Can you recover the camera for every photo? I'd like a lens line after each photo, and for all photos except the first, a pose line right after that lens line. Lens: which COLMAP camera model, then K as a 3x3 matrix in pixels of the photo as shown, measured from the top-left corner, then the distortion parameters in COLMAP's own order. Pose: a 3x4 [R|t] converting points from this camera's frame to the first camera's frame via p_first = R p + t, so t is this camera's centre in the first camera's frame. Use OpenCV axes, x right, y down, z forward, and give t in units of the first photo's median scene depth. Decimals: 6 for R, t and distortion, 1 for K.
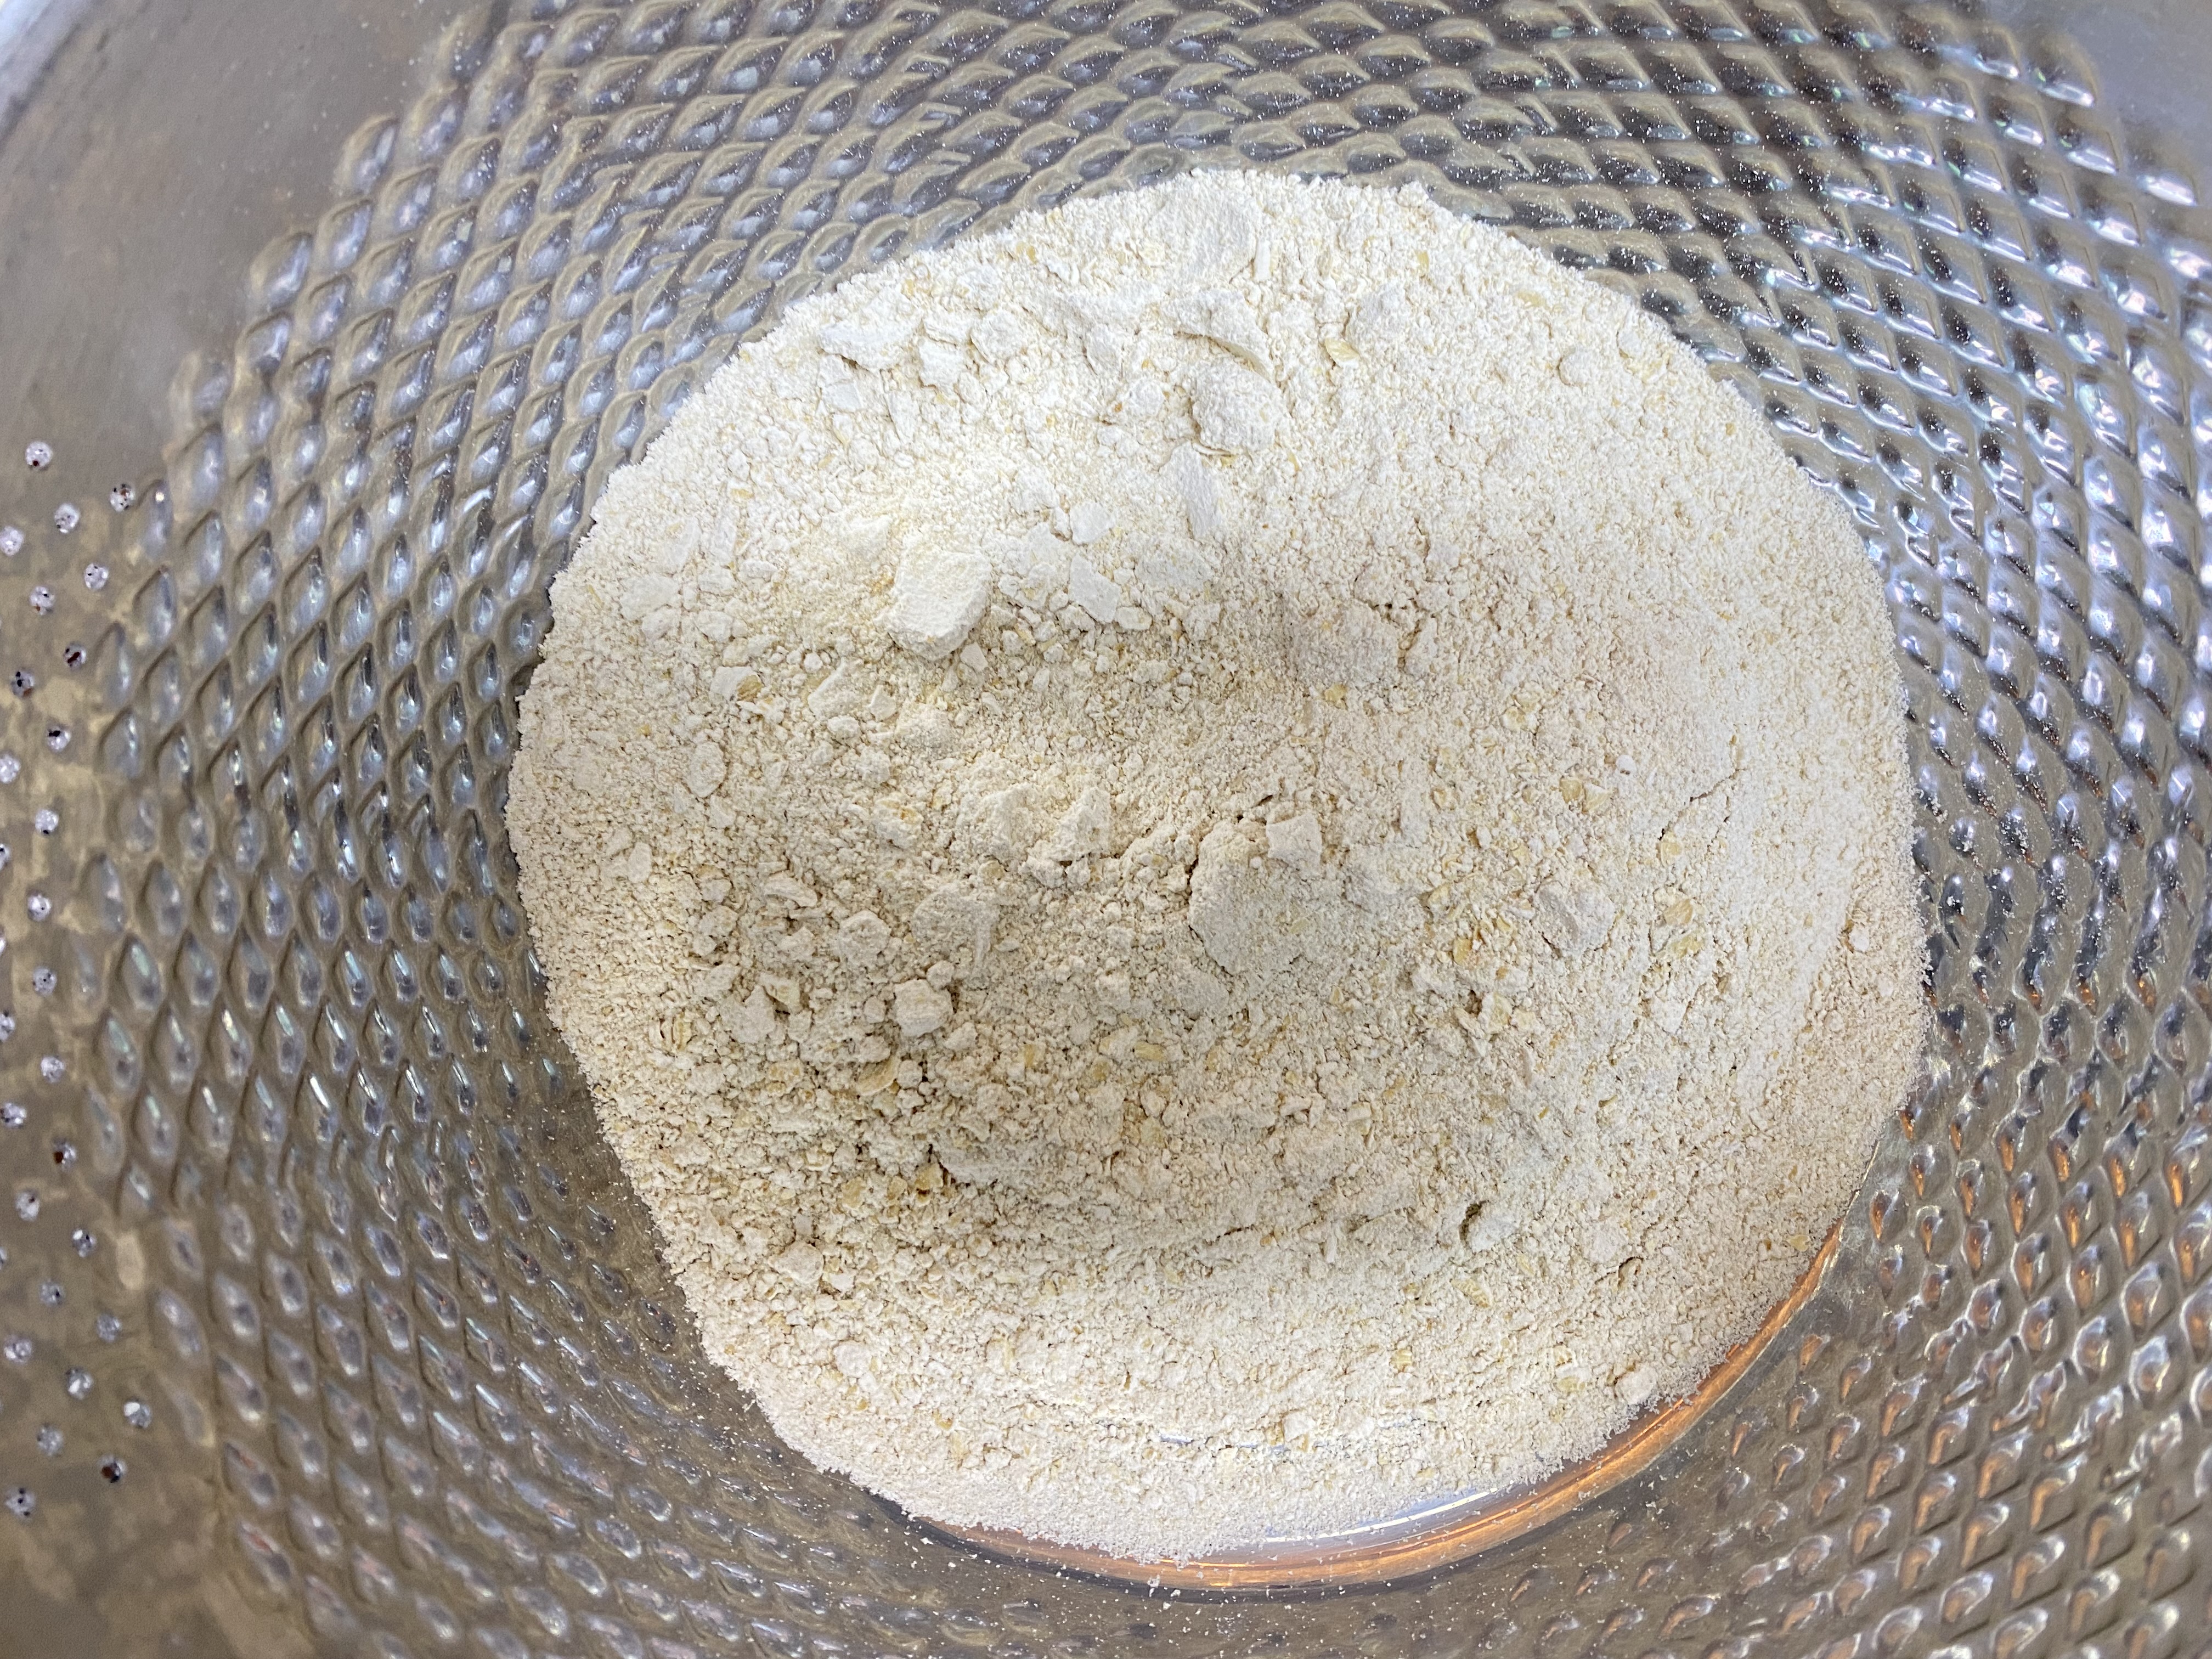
lens RADIAL K [[1660.4, 0, 1100.3], [0, 1660.4, 827.1], [0, 0, 1]] dist [-0.013820, -0.011119]
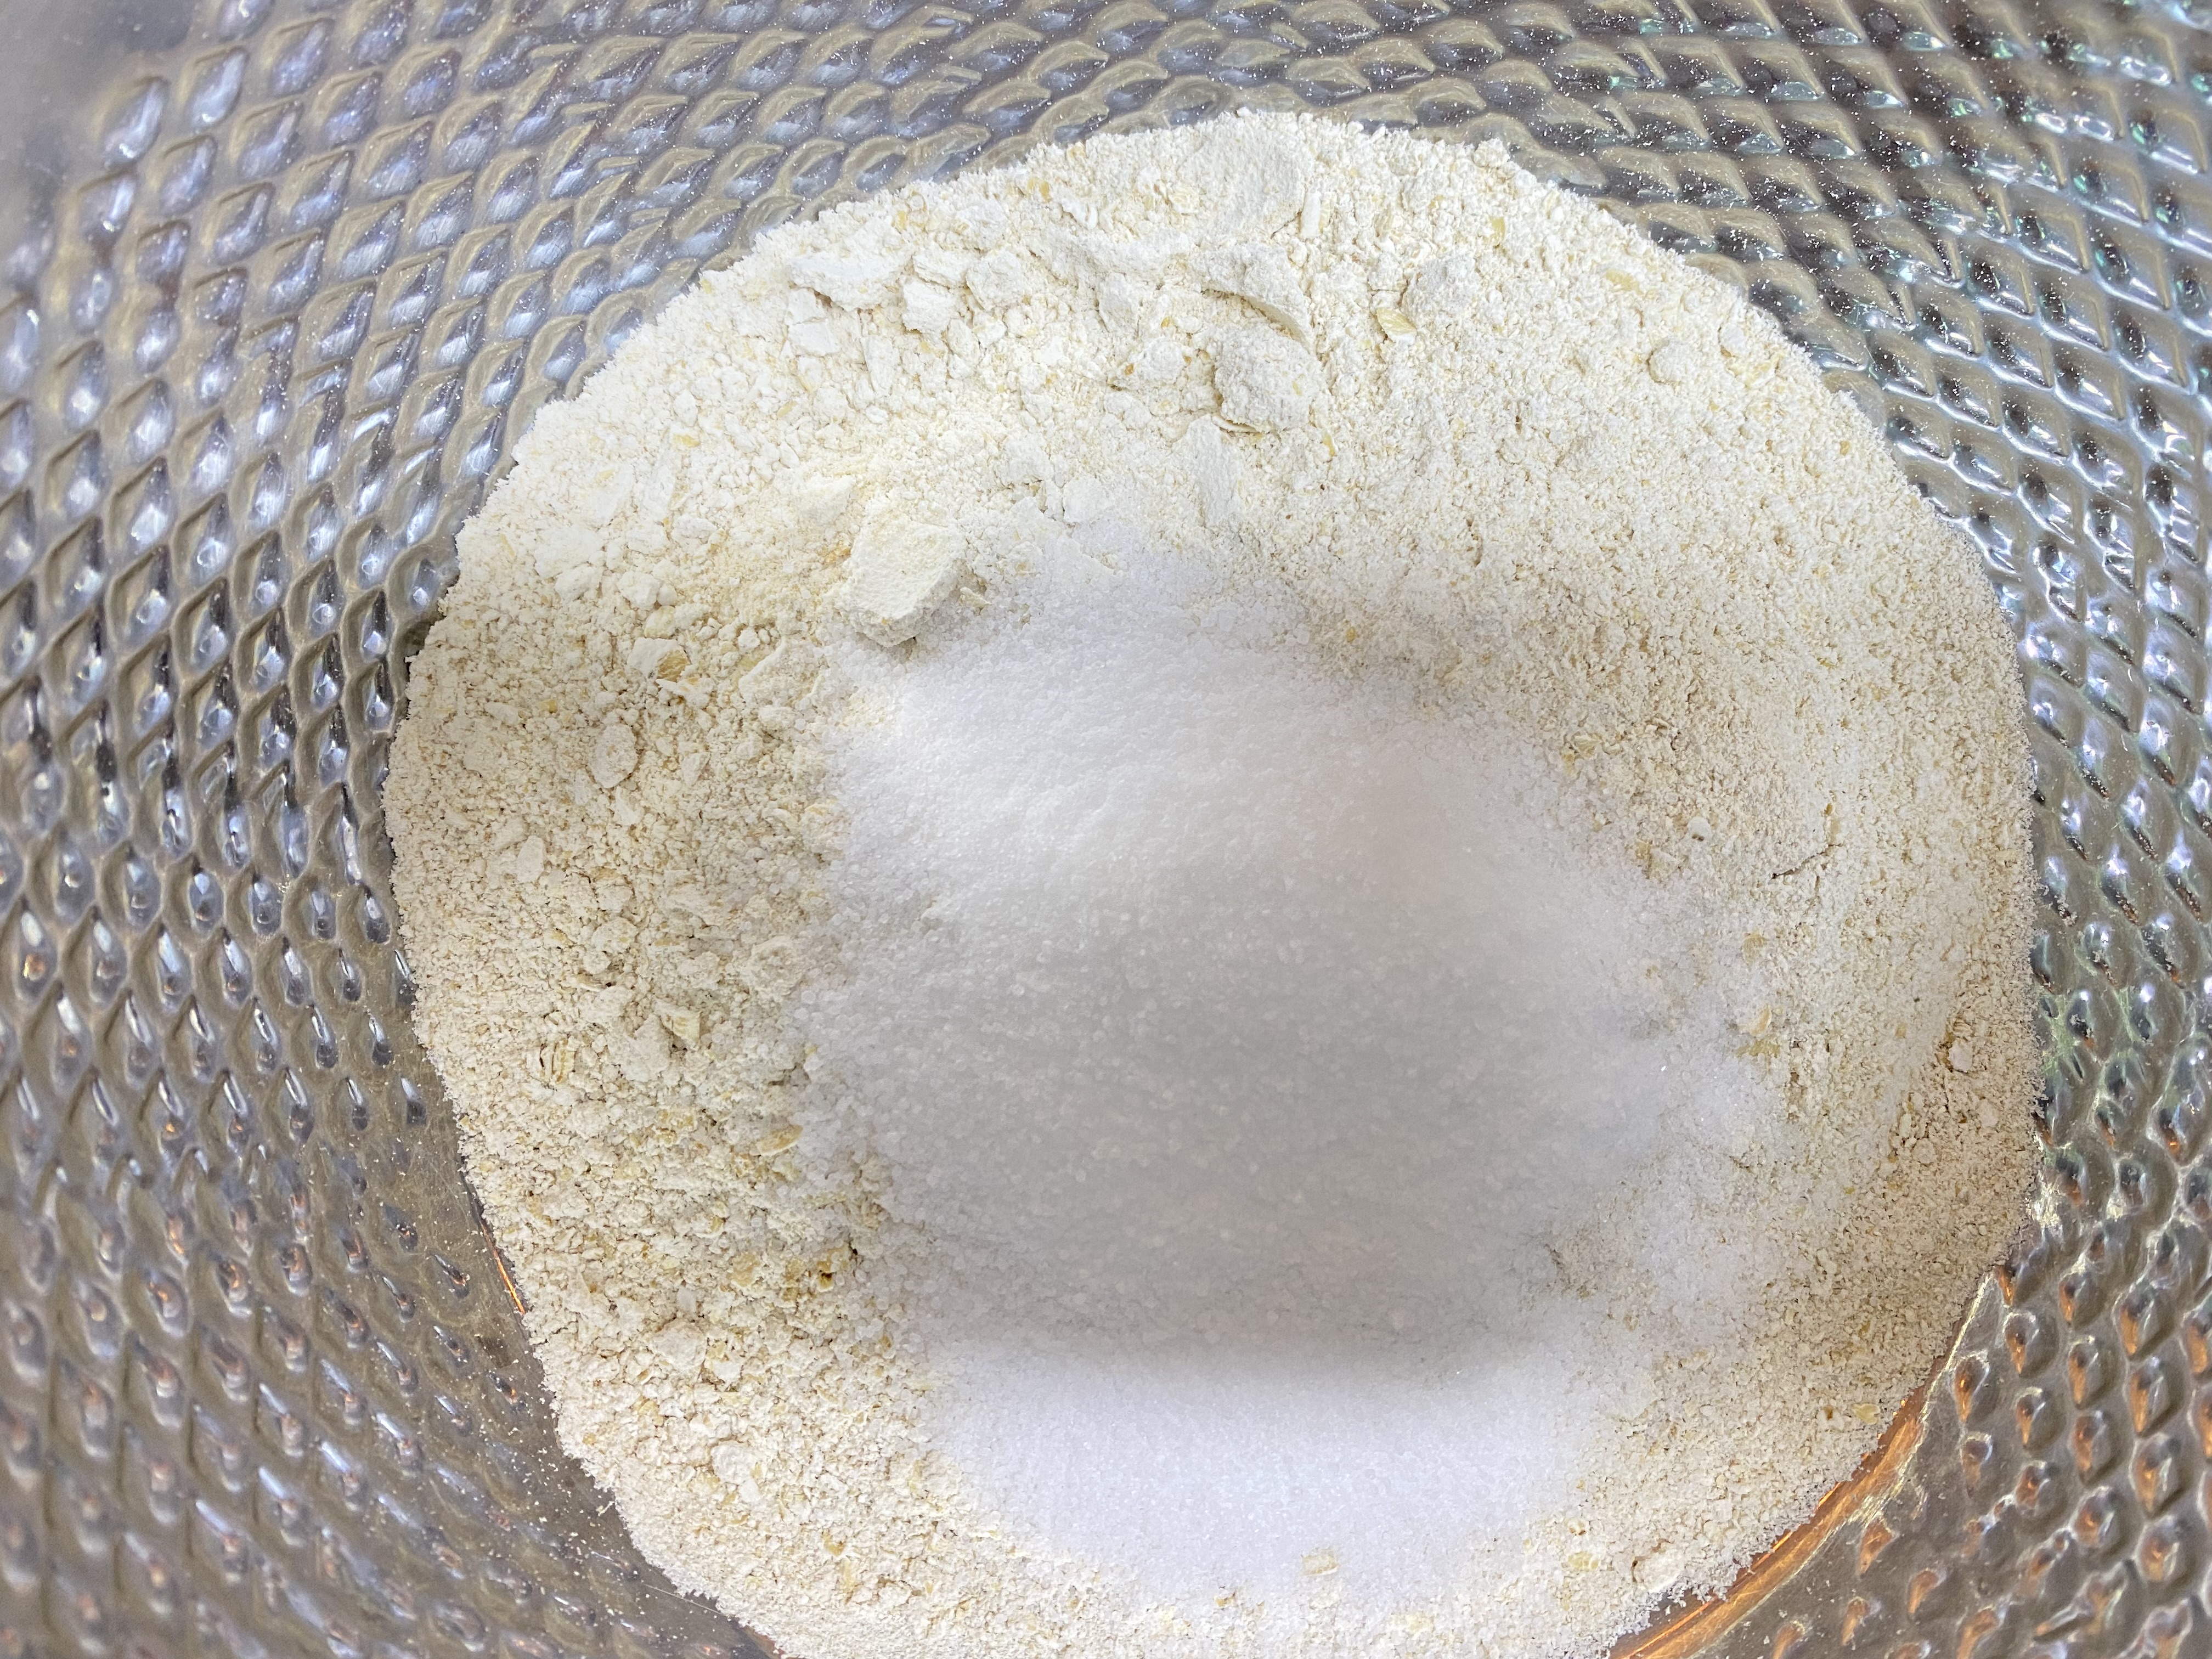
lens RADIAL K [[1660.4, 0, 1110.8], [0, 1660.4, 830.9], [0, 0, 1]] dist [-0.013820, -0.011119]
pose [[0.997072, 0.073050, -0.022589, 0.038366], [-0.073496, 0.997103, -0.019588, 0.001448], [0.021092, 0.021191, 0.999553, 0.150710]]
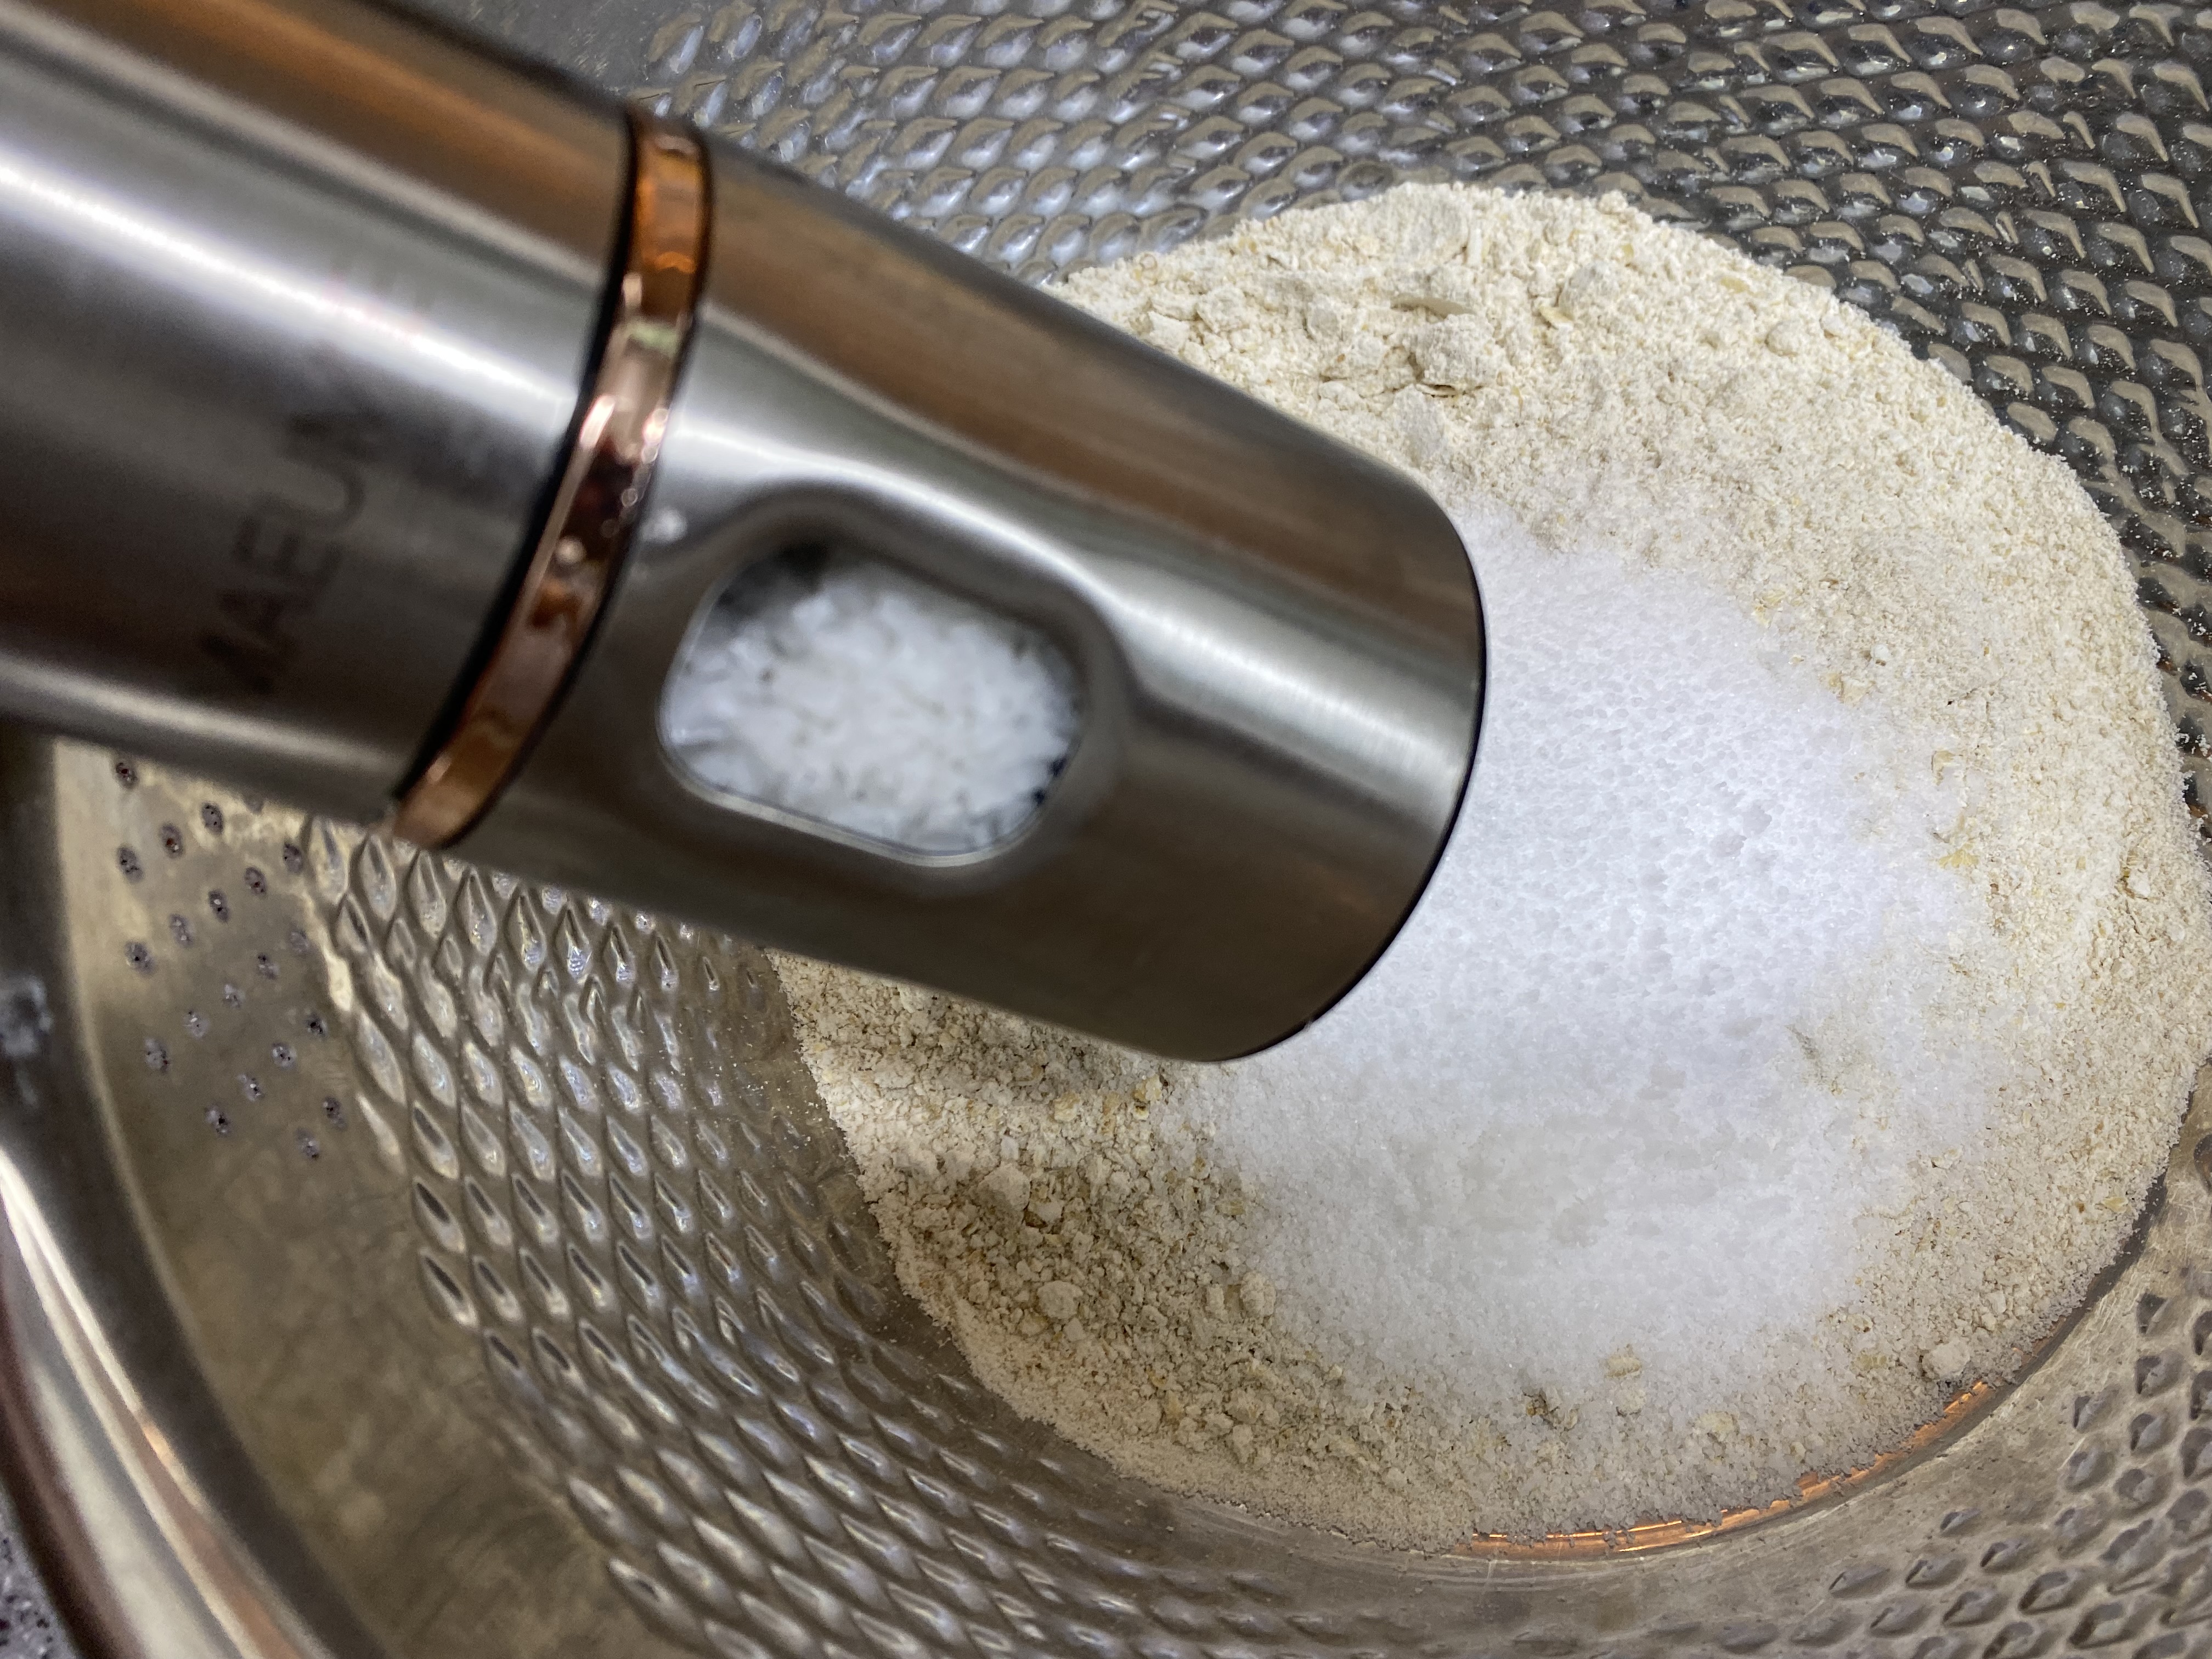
lens RADIAL K [[1660.4, 0, 1098.2], [0, 1660.4, 833.0], [0, 0, 1]] dist [-0.013820, -0.011119]
pose [[0.998233, 0.011760, -0.058243, -0.077275], [-0.025639, 0.969516, -0.243683, 0.291195], [0.053602, 0.244746, 0.968104, 0.061310]]
